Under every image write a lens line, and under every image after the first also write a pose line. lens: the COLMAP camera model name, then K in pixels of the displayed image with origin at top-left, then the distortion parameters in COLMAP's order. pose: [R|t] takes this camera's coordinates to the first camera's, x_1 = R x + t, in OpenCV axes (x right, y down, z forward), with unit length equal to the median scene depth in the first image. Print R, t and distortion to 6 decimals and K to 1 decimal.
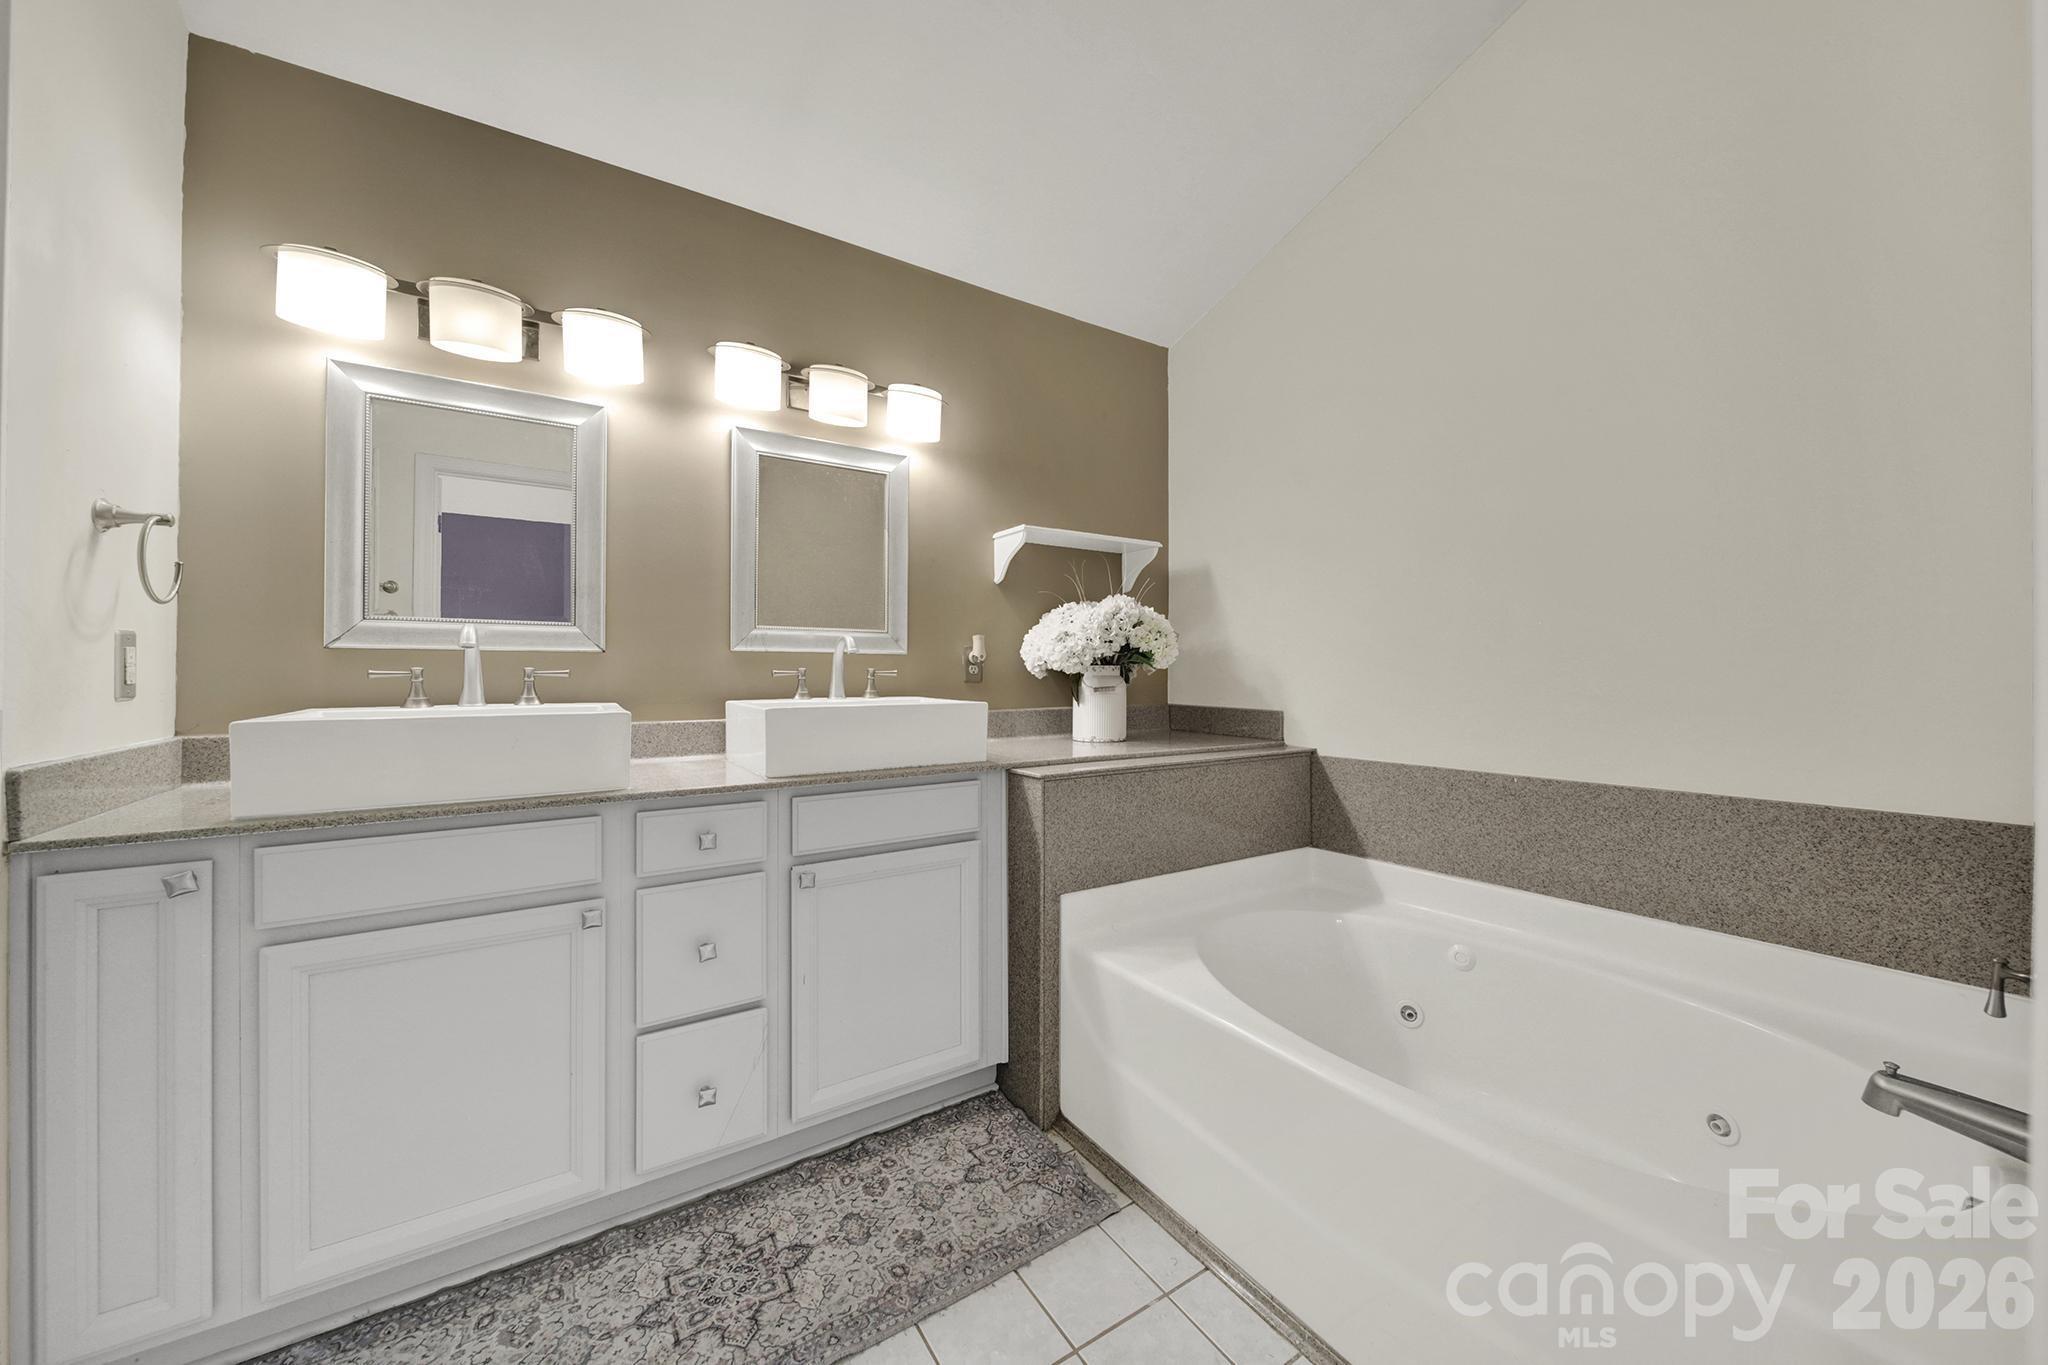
lens RADIAL K [[740.0, 0, 1021.0], [0, 740.0, 675.4], [0, 0, 1]] dist [-0.000280, -0.000081]
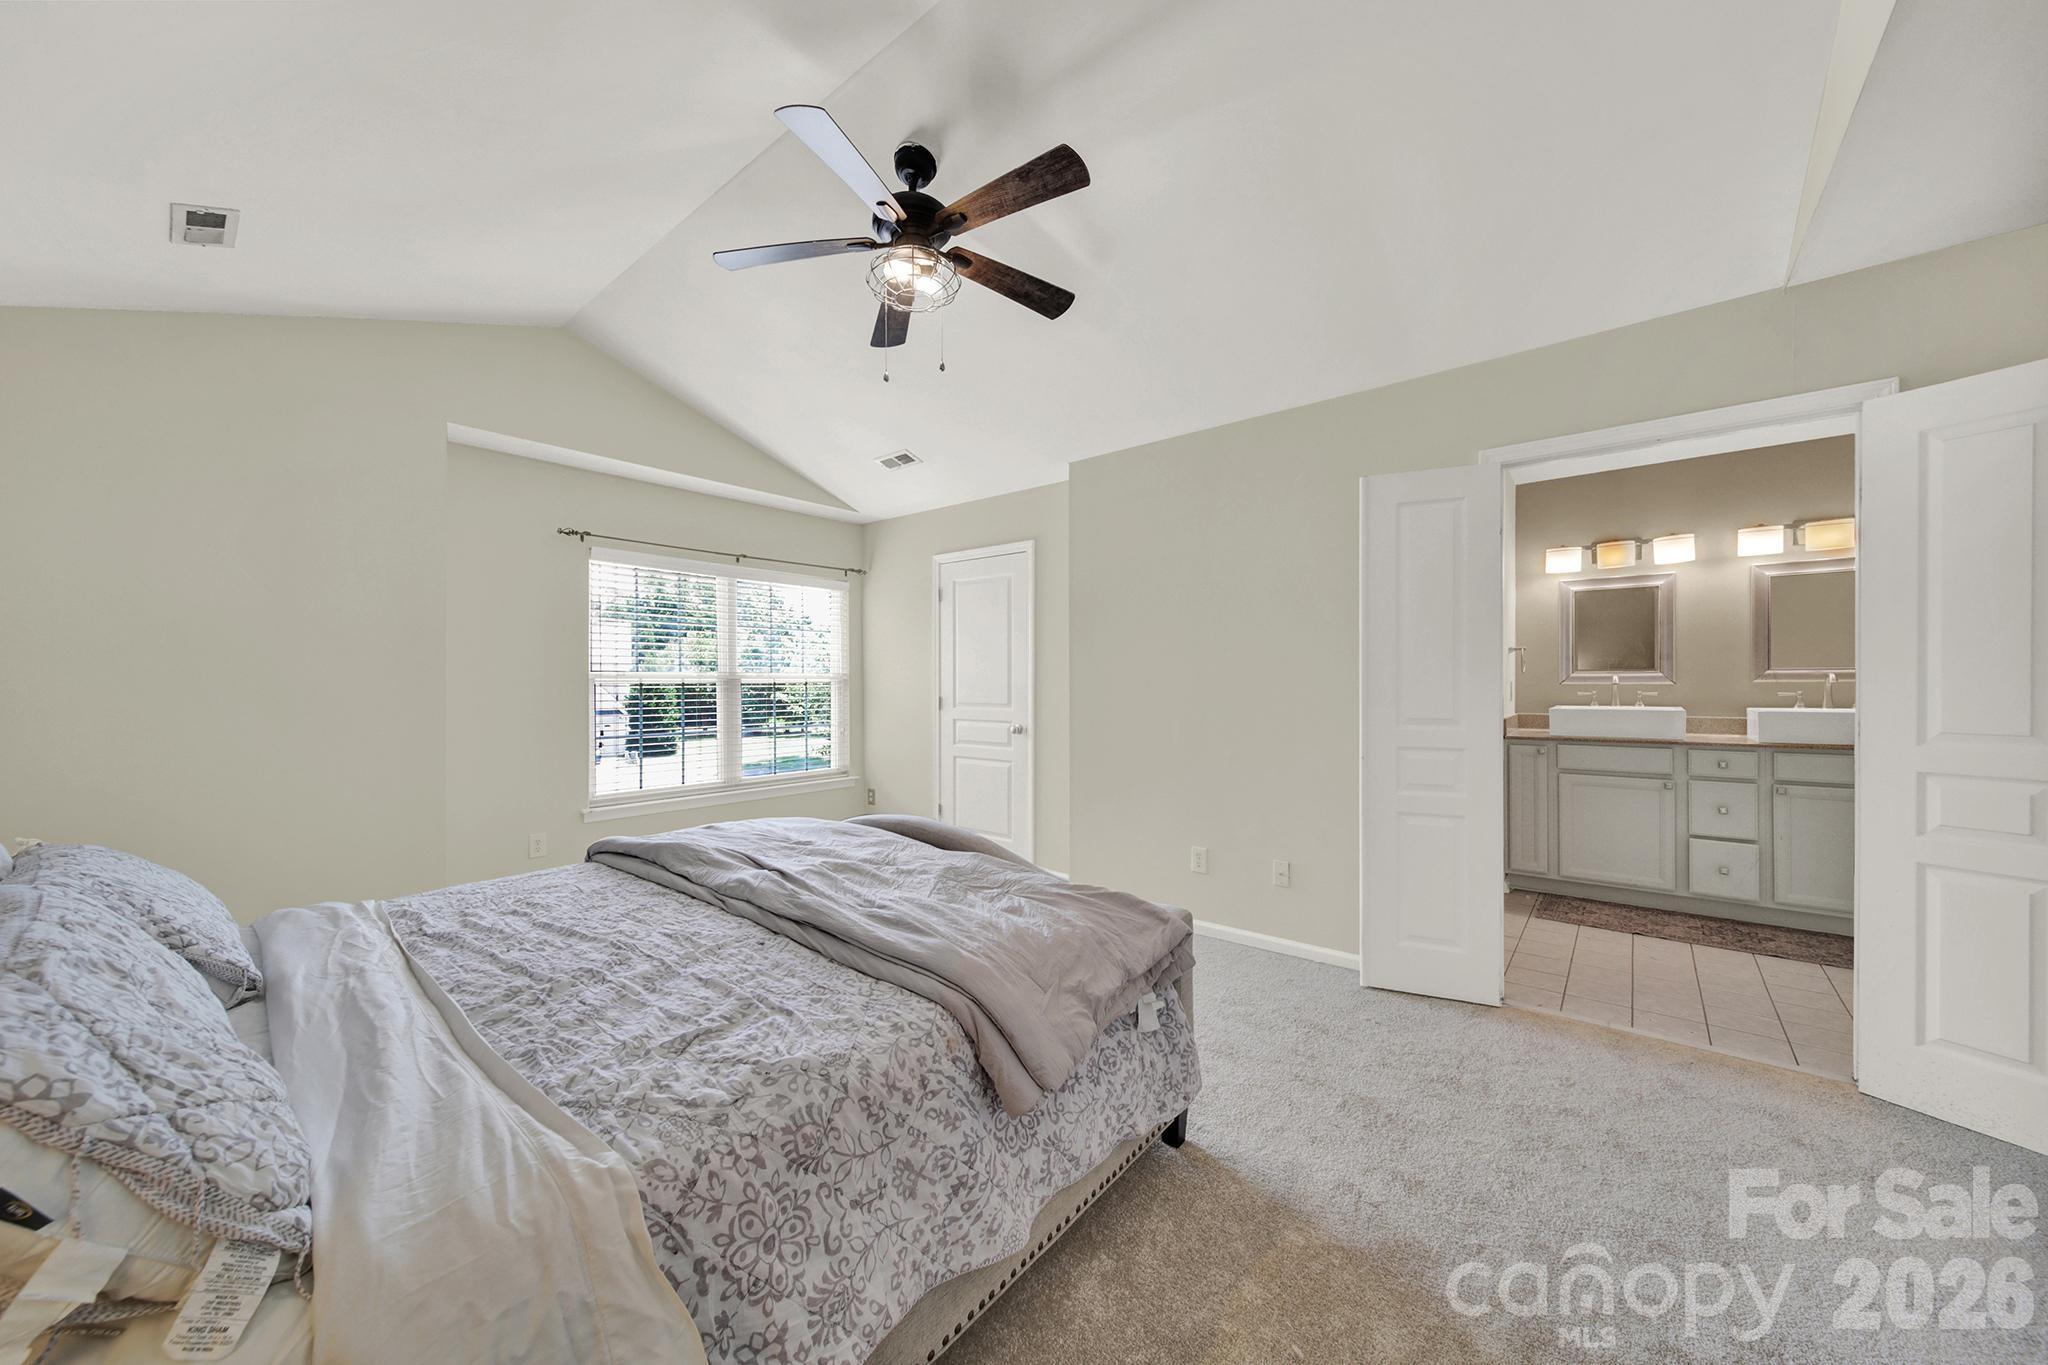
lens RADIAL K [[740.0, 0, 1021.0], [0, 740.0, 675.4], [0, 0, 1]] dist [-0.000280, -0.000081]
pose [[0.316628, -0.004293, -0.948540, 1.057730], [-0.001095, 0.999987, -0.004891, -0.051507], [0.948549, 0.002587, 0.316619, -1.798284]]
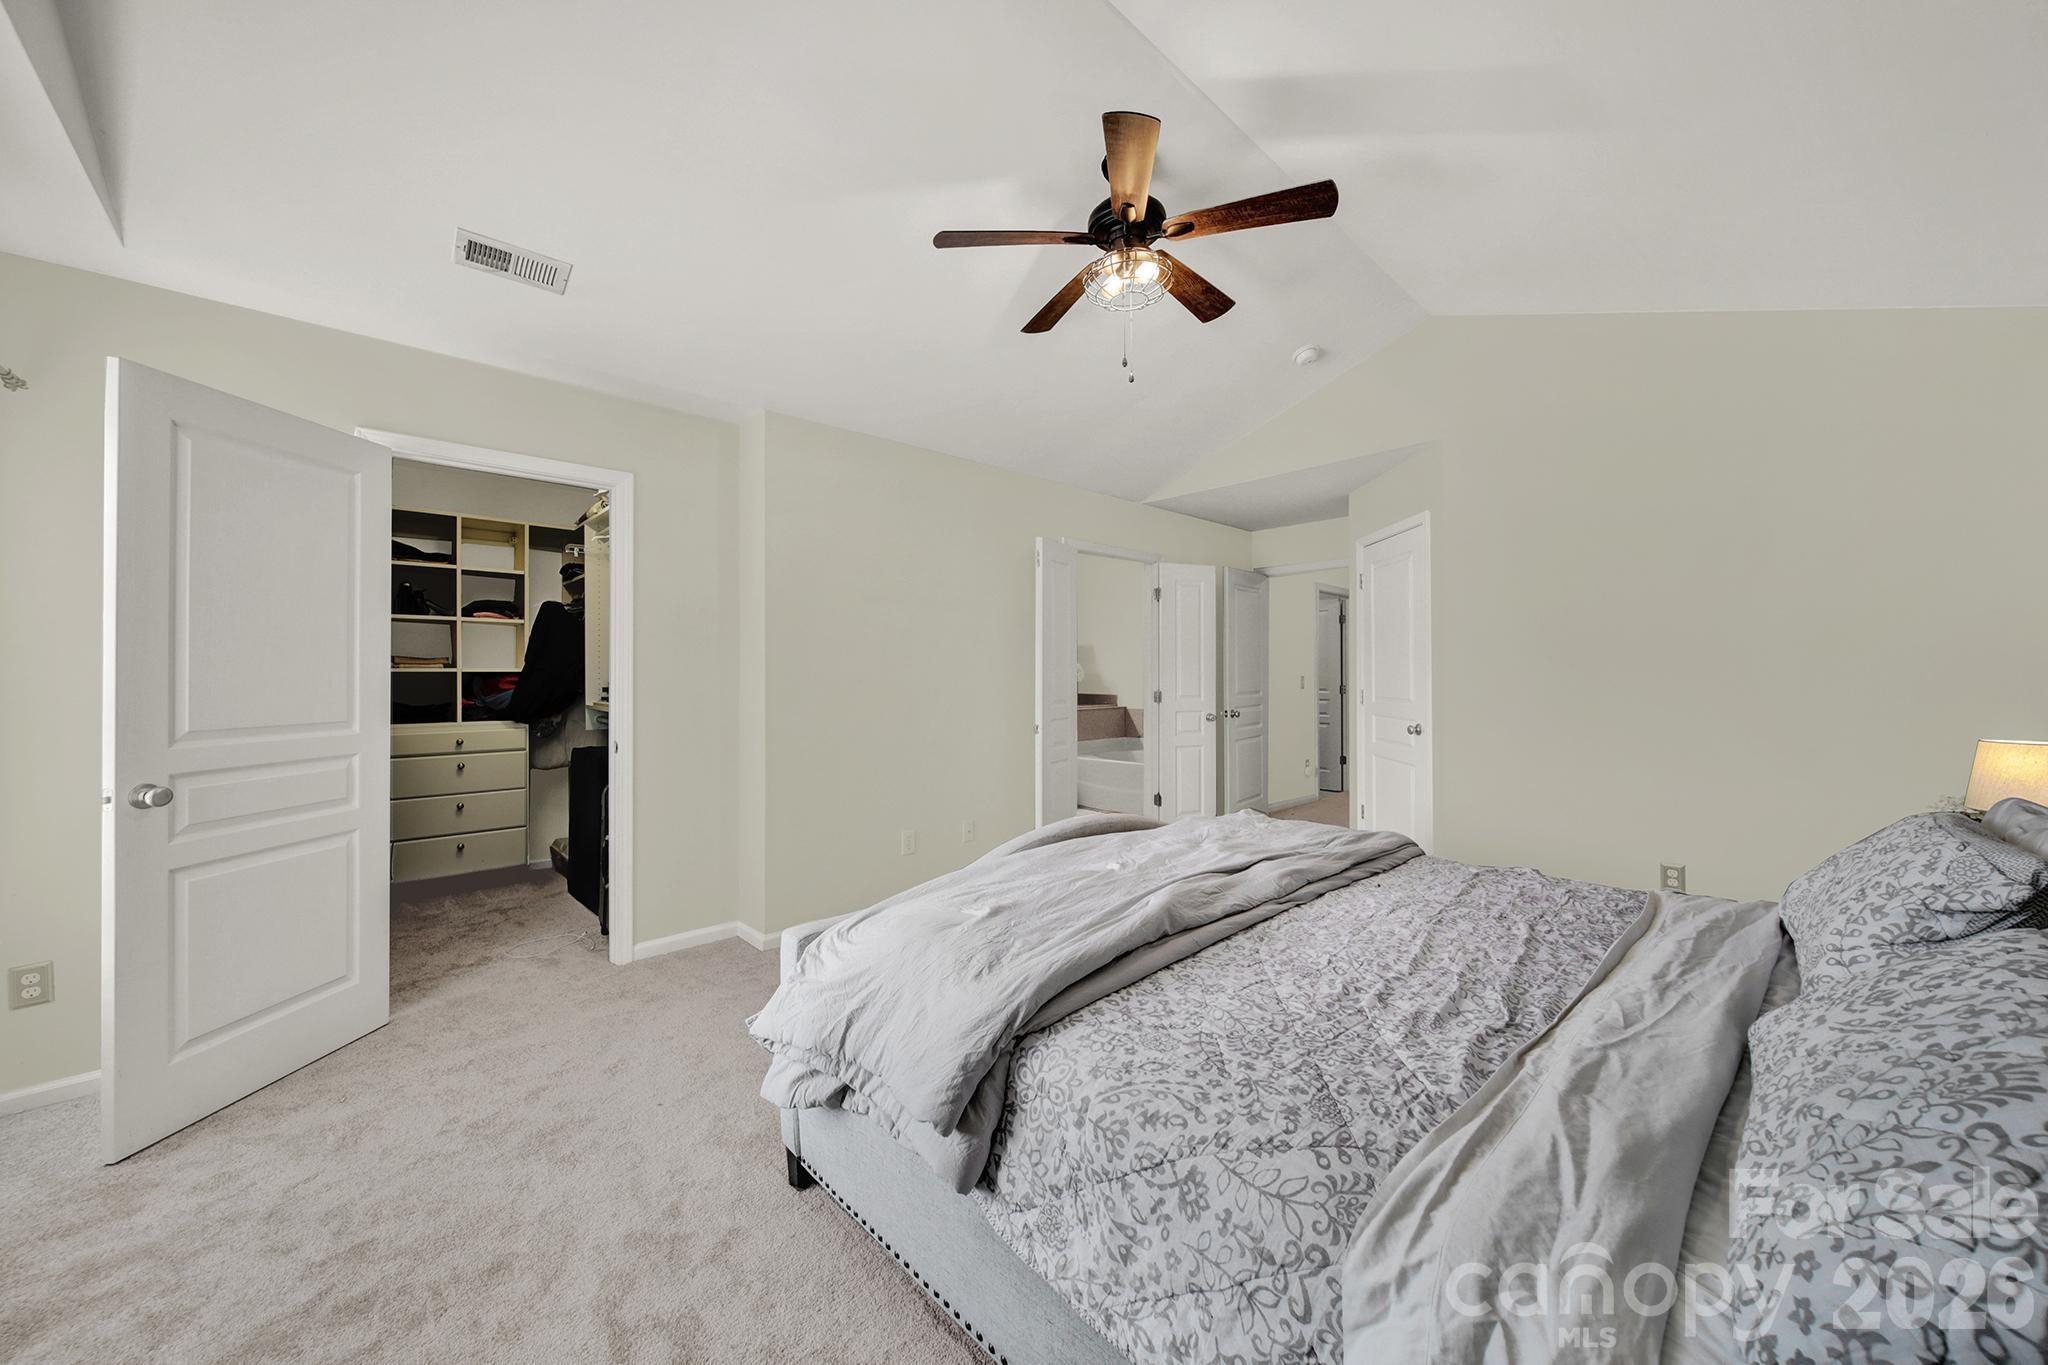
lens RADIAL K [[732.3, 0, 1021.8], [0, 732.3, 668.5], [0, 0, 1]] dist [0.000633, -0.002279]
pose [[0.979821, 0.000656, 0.199877, -1.008519], [0.001860, 0.999921, -0.012399, -0.039616], [-0.199869, 0.012520, 0.979743, -2.998315]]
